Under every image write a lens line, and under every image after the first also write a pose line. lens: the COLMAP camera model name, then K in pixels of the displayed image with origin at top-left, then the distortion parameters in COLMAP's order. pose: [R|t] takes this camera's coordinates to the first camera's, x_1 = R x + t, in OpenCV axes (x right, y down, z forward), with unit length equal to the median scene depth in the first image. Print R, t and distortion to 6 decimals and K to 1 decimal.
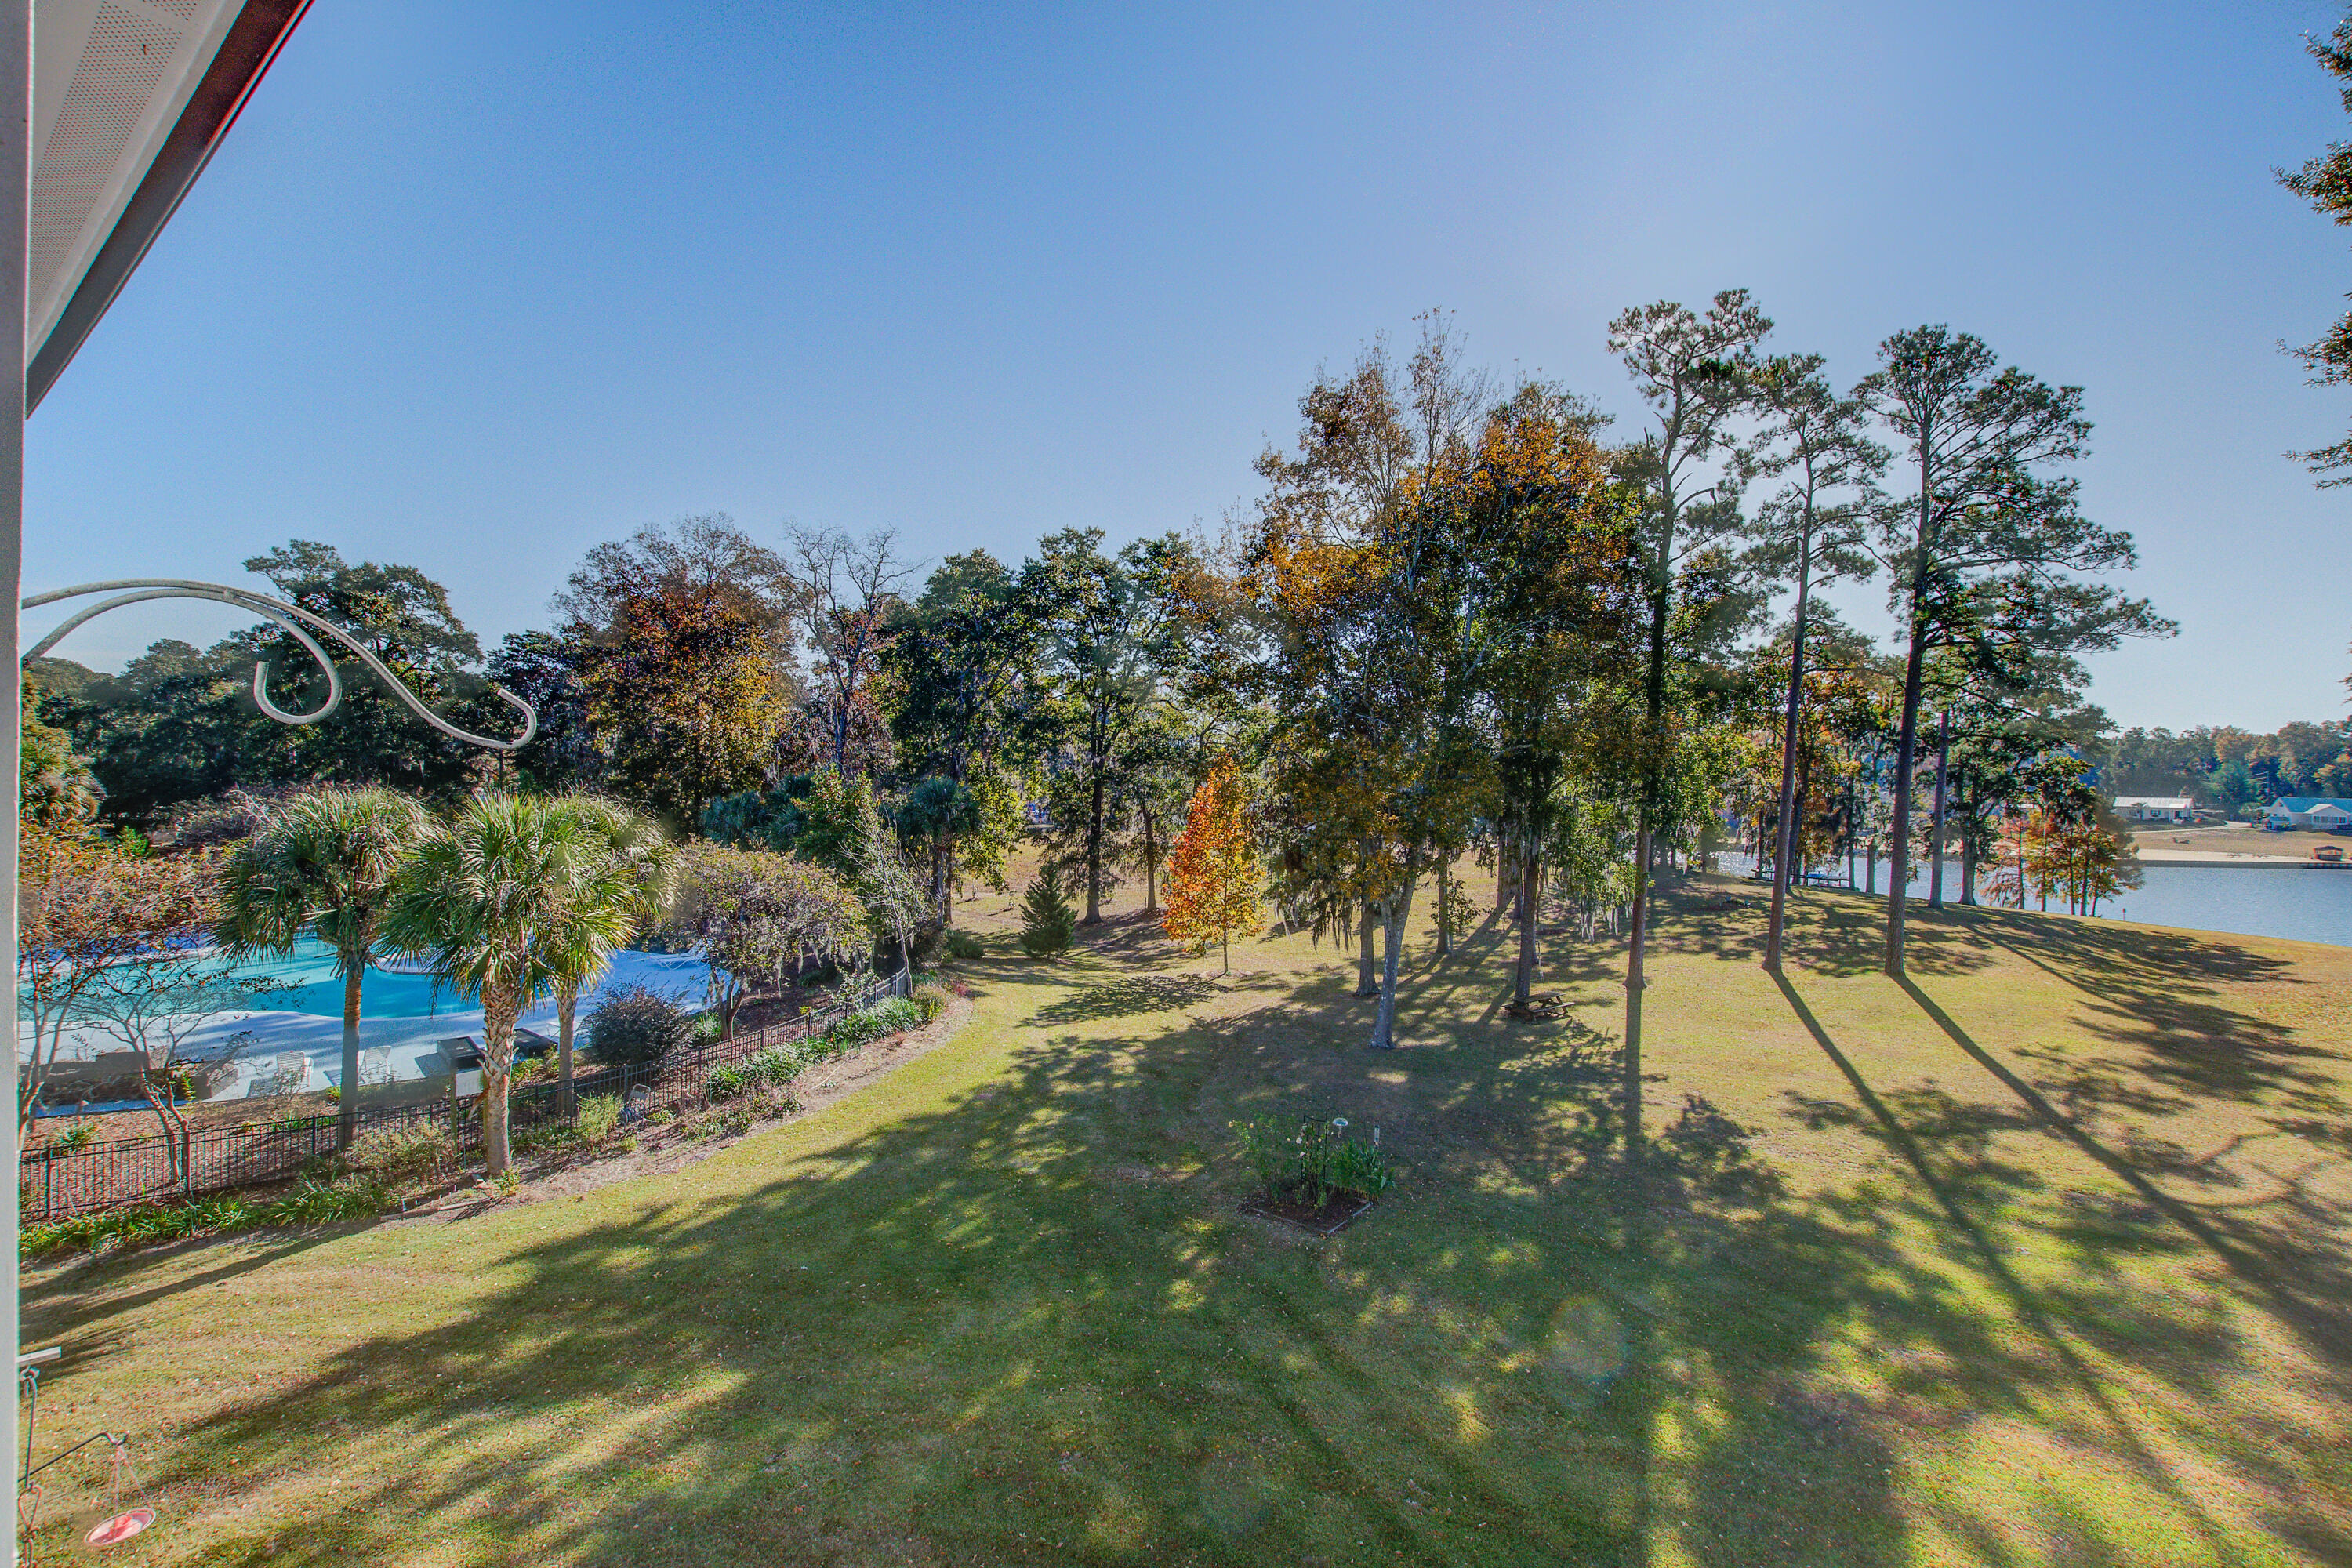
lens RADIAL K [[1062.3, 0, 1176.0], [0, 1062.3, 784.0], [0, 0, 1]] dist [-0.008617, 0.000693]
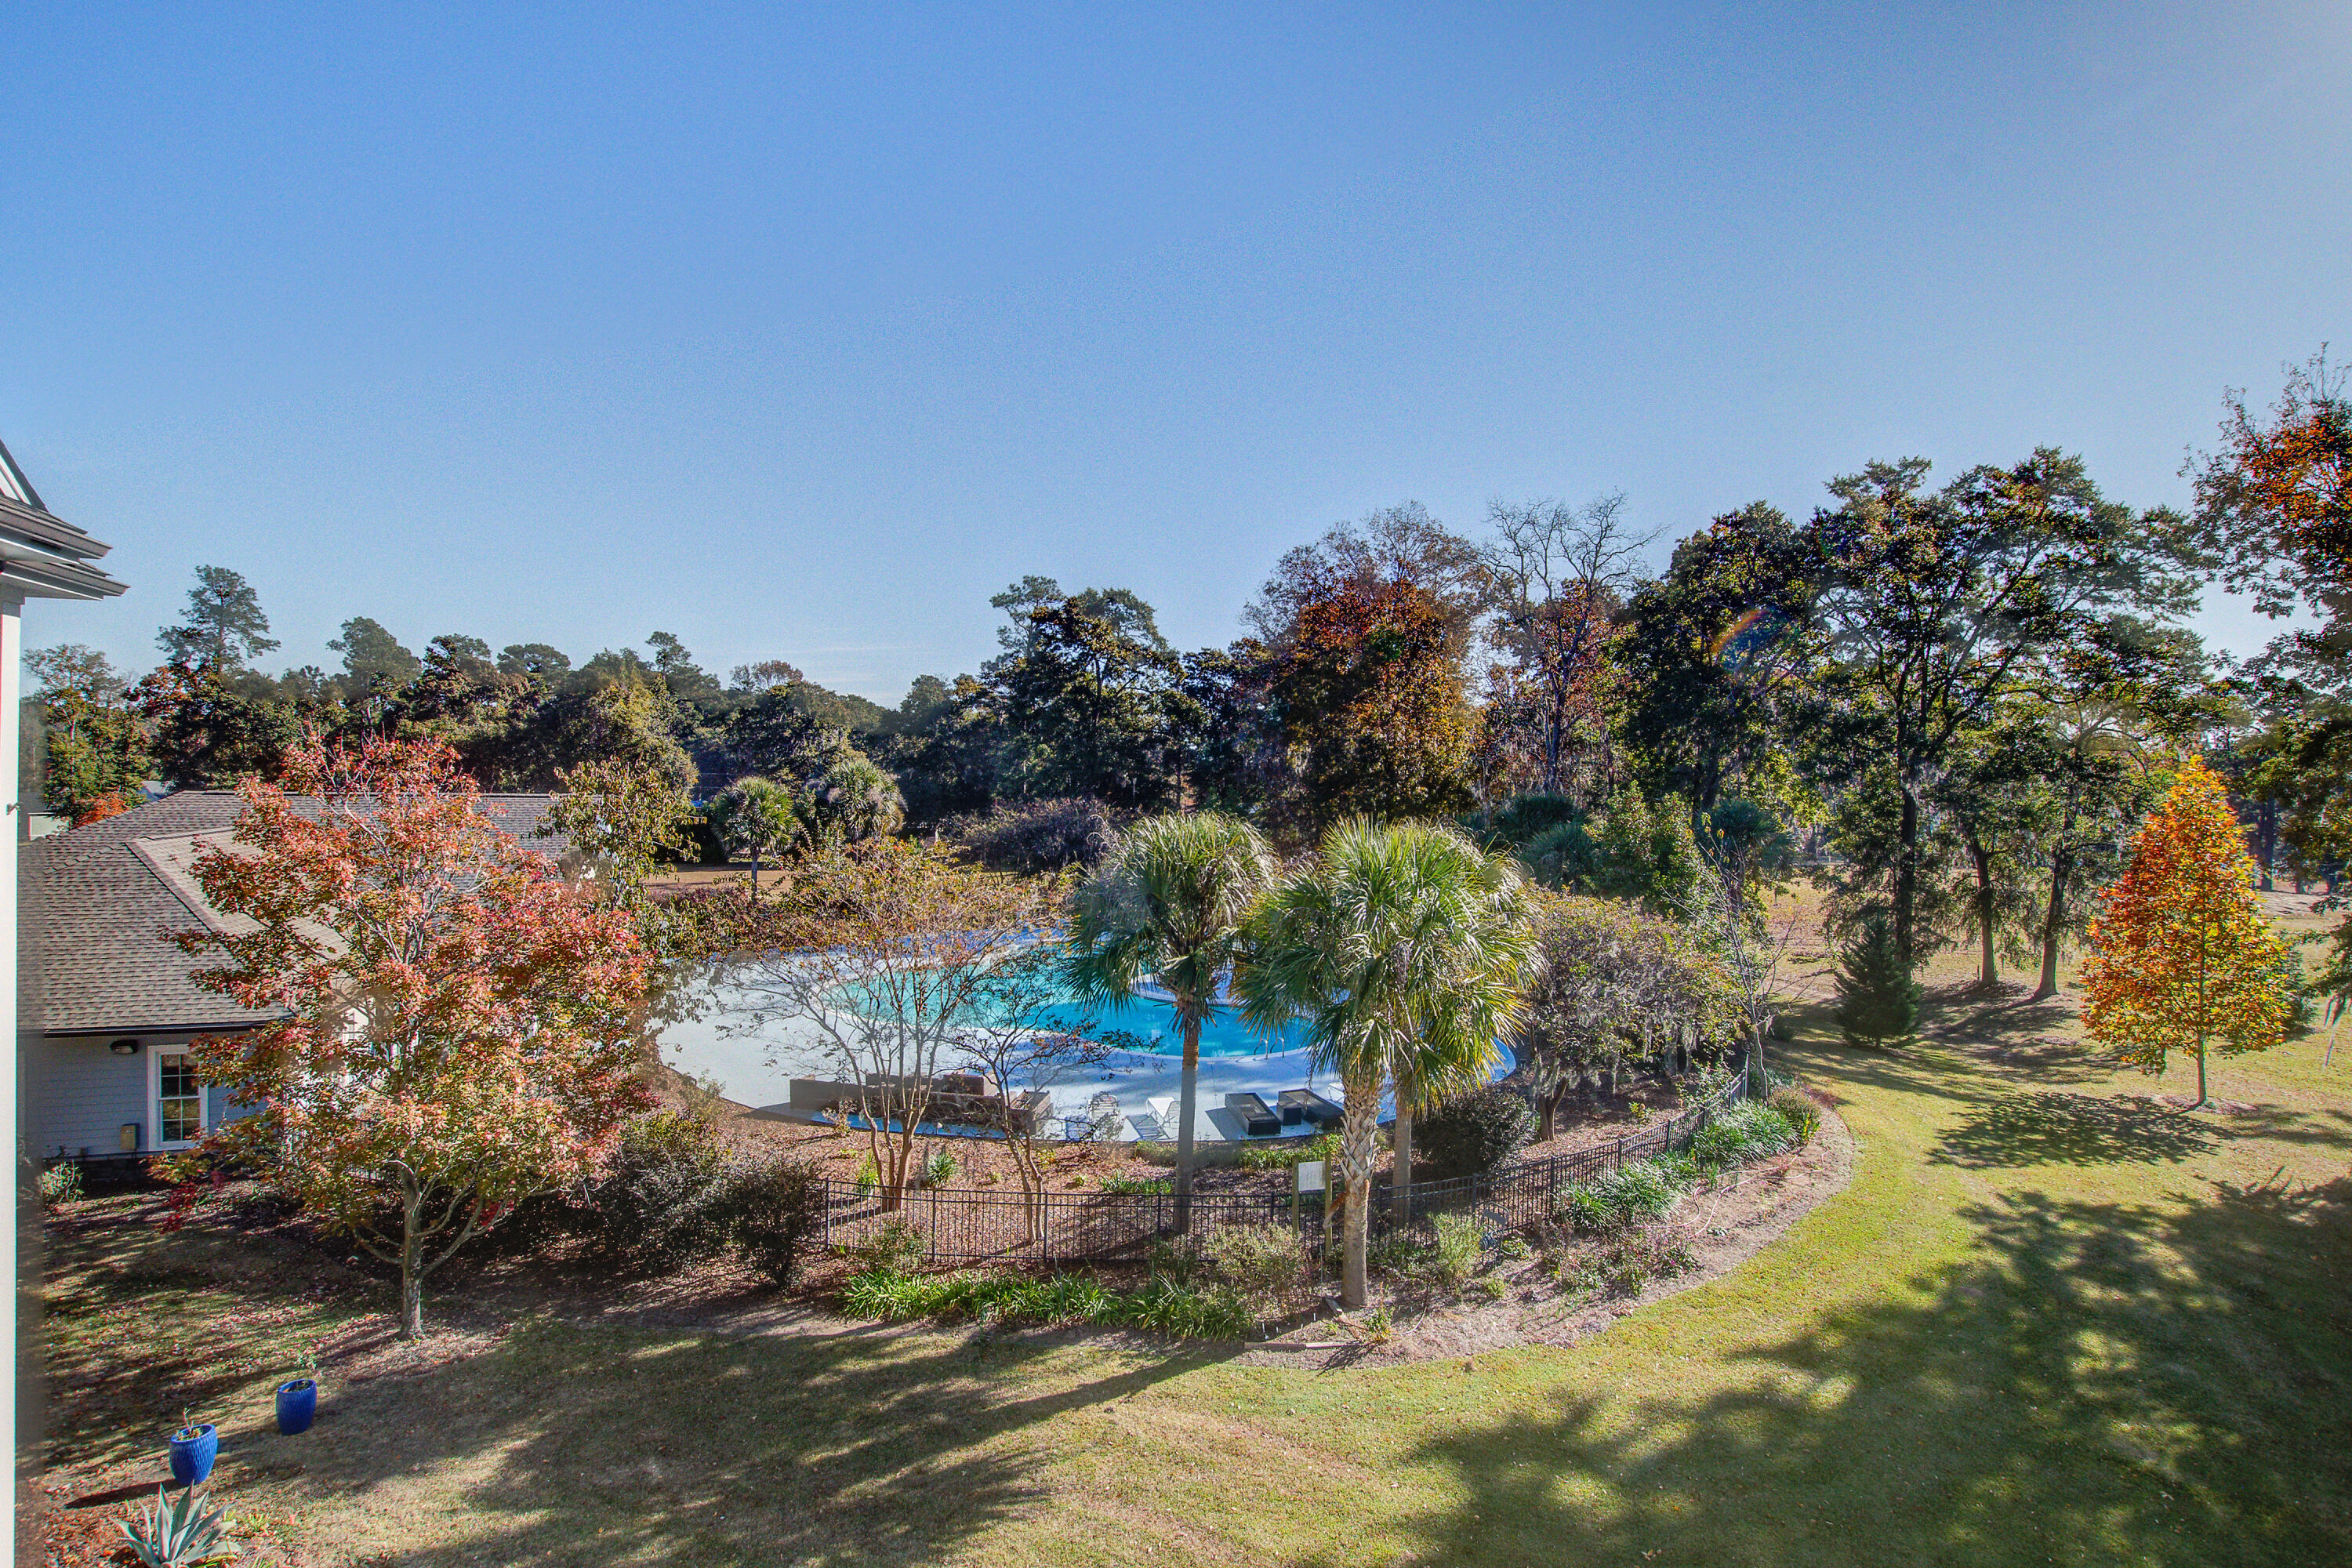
lens RADIAL K [[1112.6, 0, 1176.0], [0, 1112.6, 784.0], [0, 0, 1]] dist [-0.001470, 0.000023]
pose [[0.869434, -0.000200, -0.494048, -0.146763], [-0.006978, 0.999895, -0.012684, -0.002835], [0.493999, 0.014476, 0.869342, 0.087895]]
